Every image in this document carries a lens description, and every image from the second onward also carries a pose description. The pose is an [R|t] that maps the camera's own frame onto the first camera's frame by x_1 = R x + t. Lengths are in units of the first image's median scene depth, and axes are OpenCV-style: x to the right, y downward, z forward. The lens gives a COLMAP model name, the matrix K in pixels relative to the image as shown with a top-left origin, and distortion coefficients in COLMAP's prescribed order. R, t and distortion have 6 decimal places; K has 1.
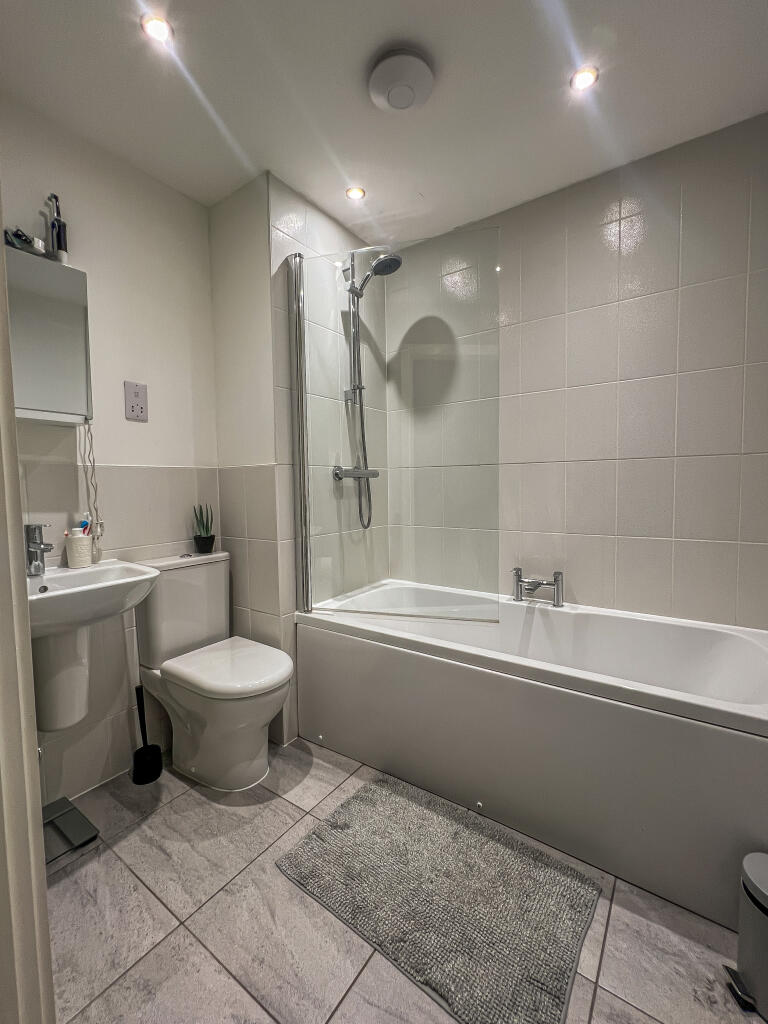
lens RADIAL K [[423.1, 0, 387.8], [0, 423.1, 510.7], [0, 0, 1]] dist [-0.000129, 0.001401]
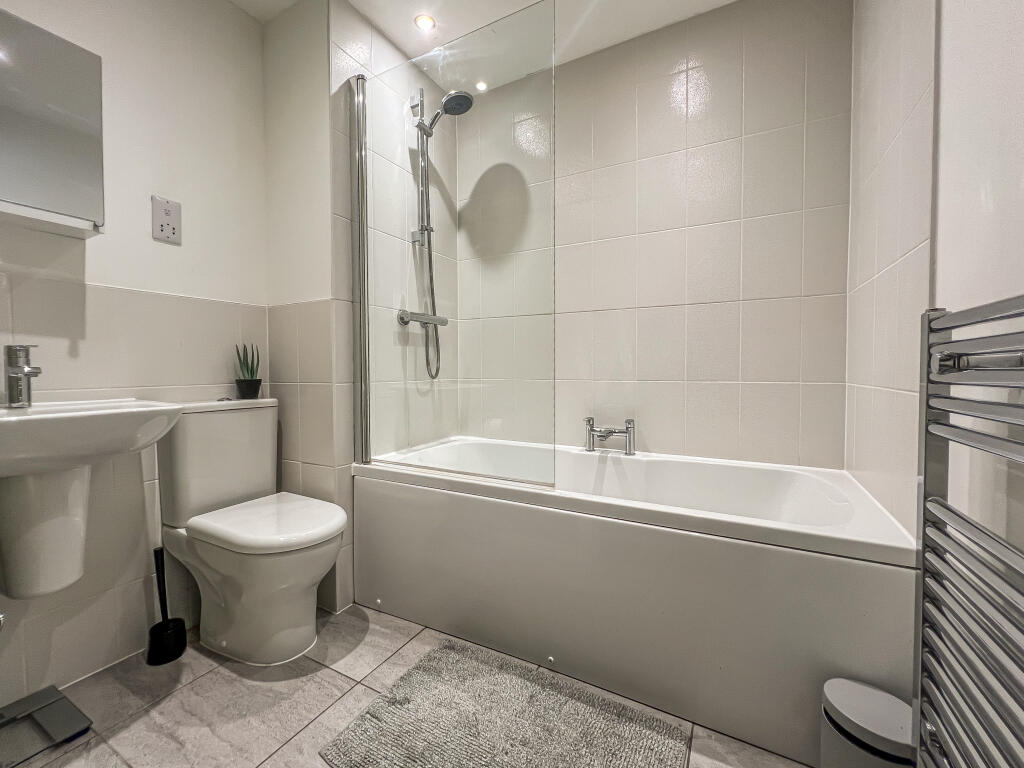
lens RADIAL K [[417.2, 0, 509.5], [0, 417.2, 381.8], [0, 0, 1]] dist [0.004529, -0.000414]
pose [[0.993964, 0.007974, 0.109417, 0.017791], [-0.004272, 0.999412, -0.034022, 0.096135], [-0.109624, 0.033349, 0.993414, 0.066735]]
